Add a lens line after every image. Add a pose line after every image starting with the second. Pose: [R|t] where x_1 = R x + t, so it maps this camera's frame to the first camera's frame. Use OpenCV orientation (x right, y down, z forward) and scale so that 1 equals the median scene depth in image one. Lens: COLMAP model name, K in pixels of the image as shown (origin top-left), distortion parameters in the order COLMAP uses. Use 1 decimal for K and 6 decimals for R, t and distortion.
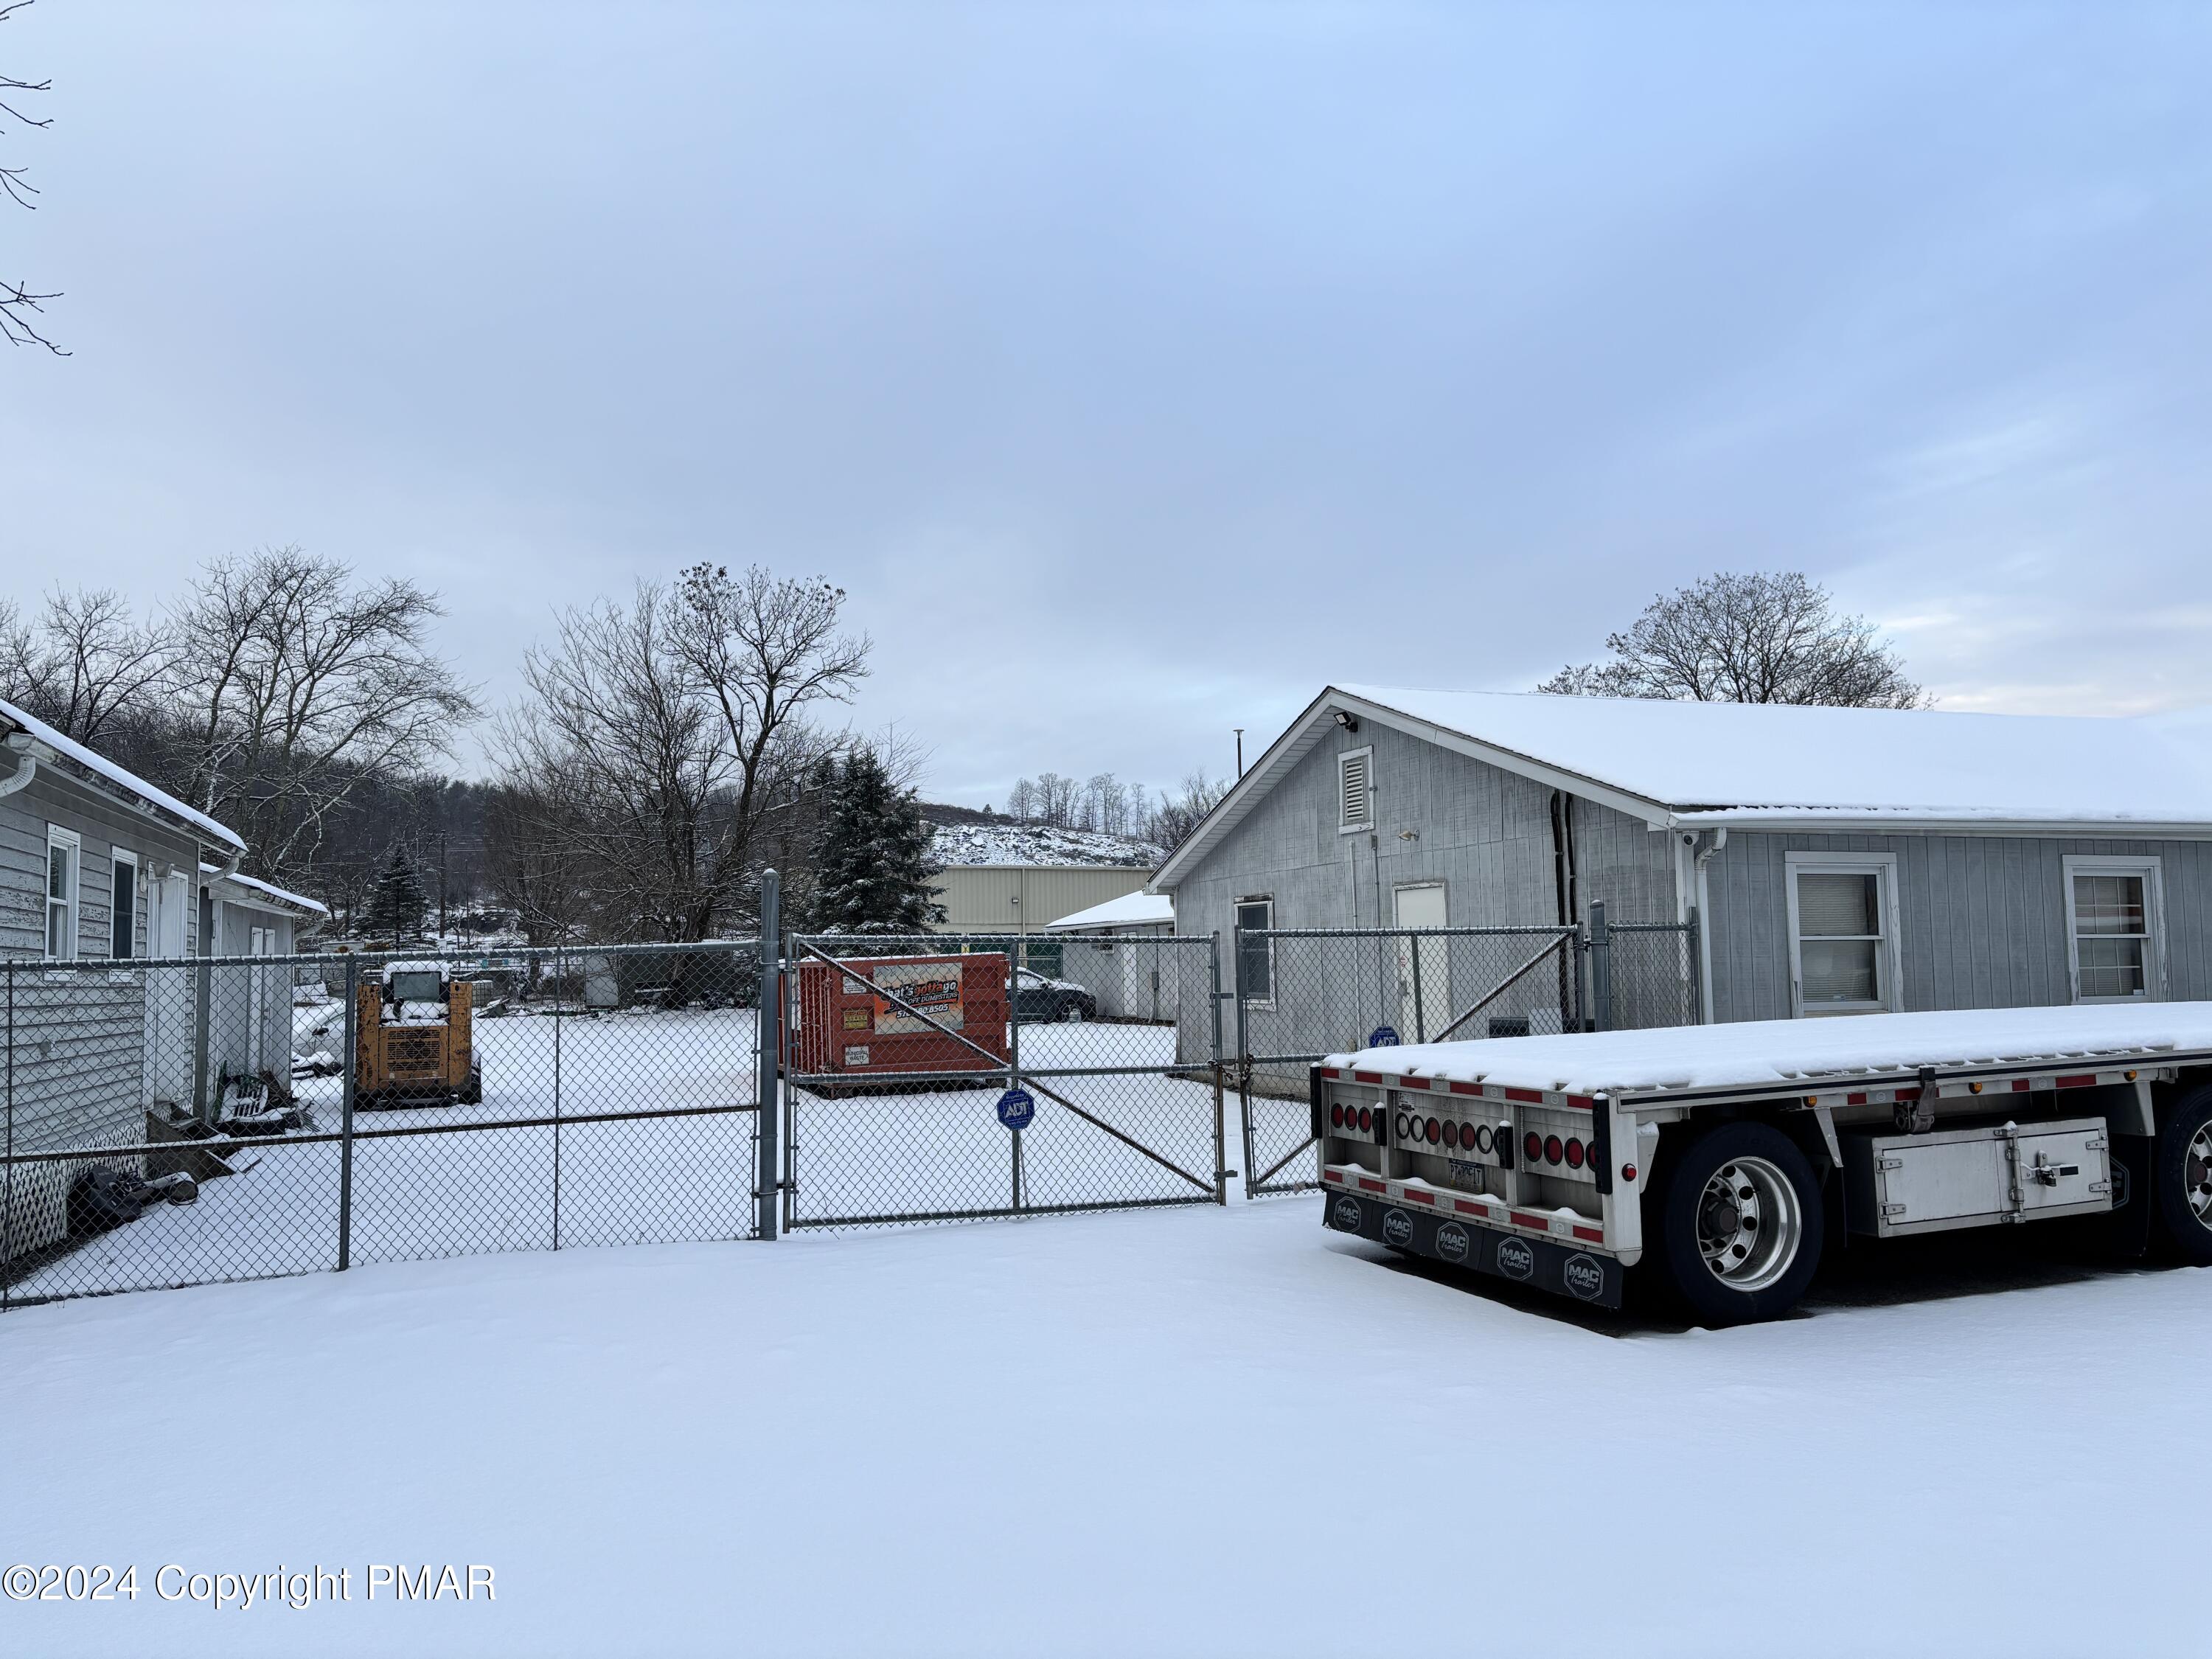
lens RADIAL K [[1646.7, 0, 1107.9], [0, 1646.7, 841.8], [0, 0, 1]] dist [0.029291, -0.000517]
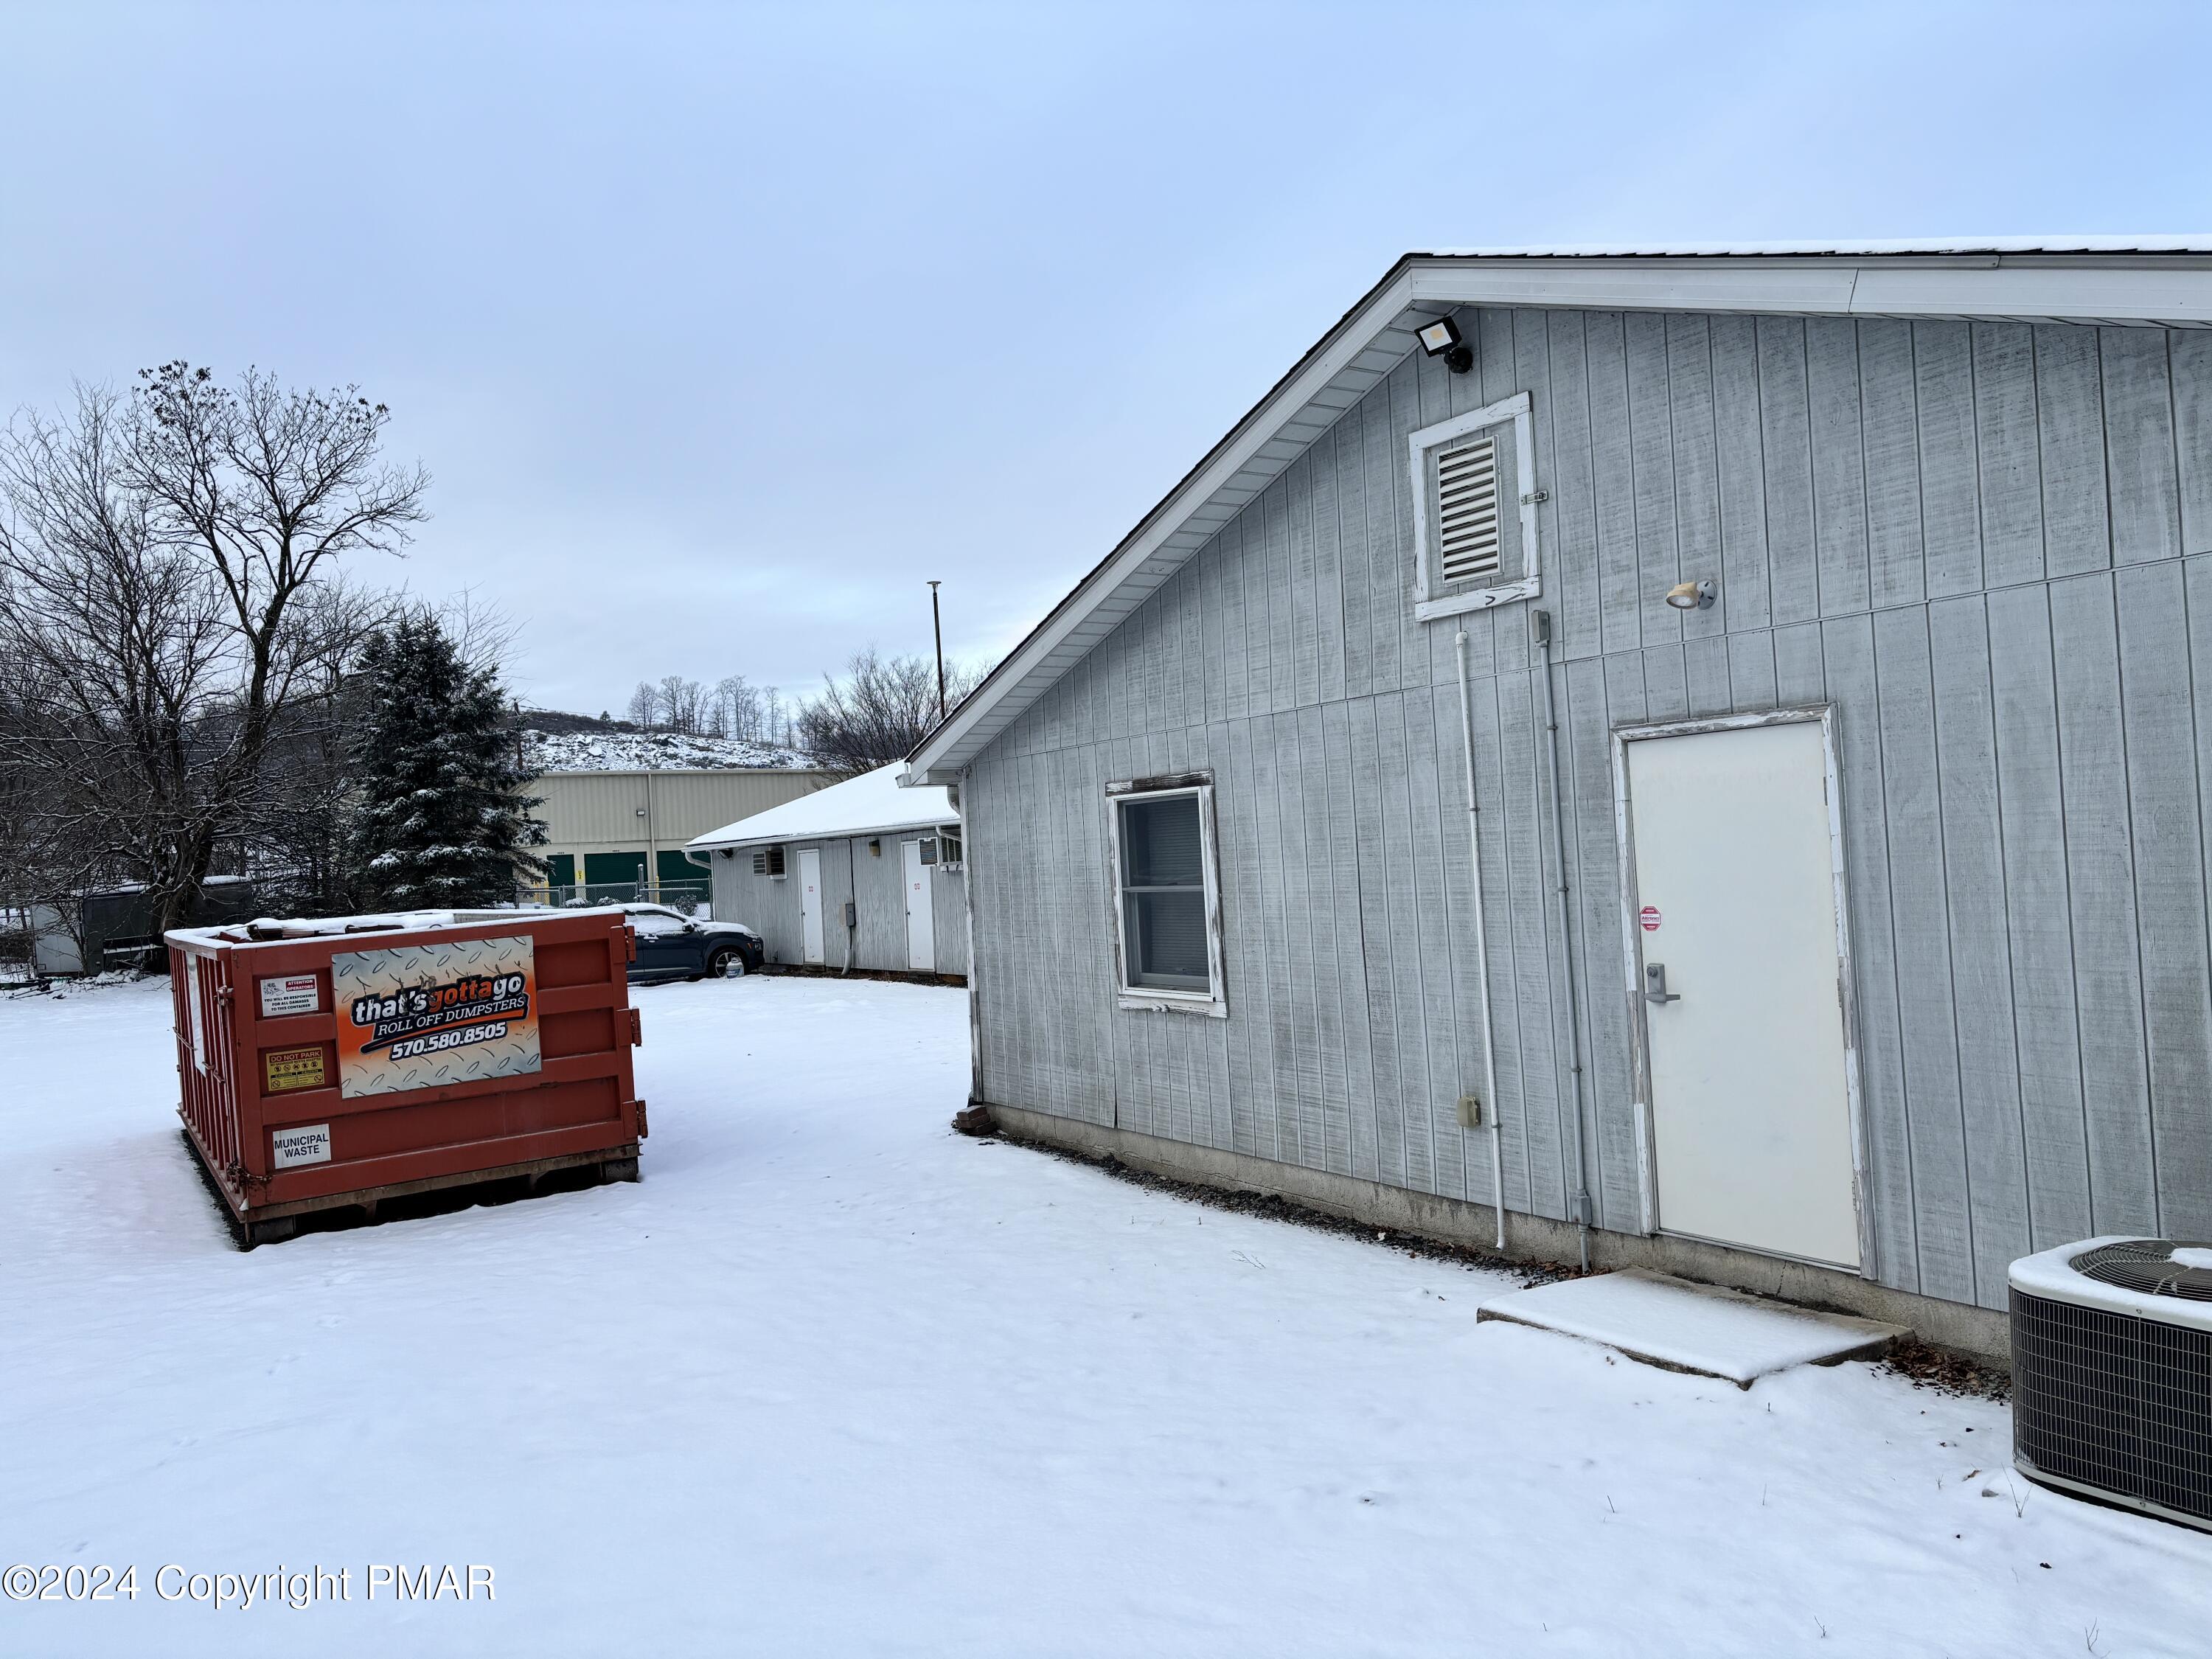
lens RADIAL K [[1619.0, 0, 1106.0], [0, 1619.0, 829.5], [0, 0, 1]] dist [0.034721, -0.036268]
pose [[0.974684, -0.034062, 0.220976, -0.012345], [0.022995, 0.998358, 0.052464, 0.009006], [-0.222400, -0.046054, 0.973867, 0.210570]]
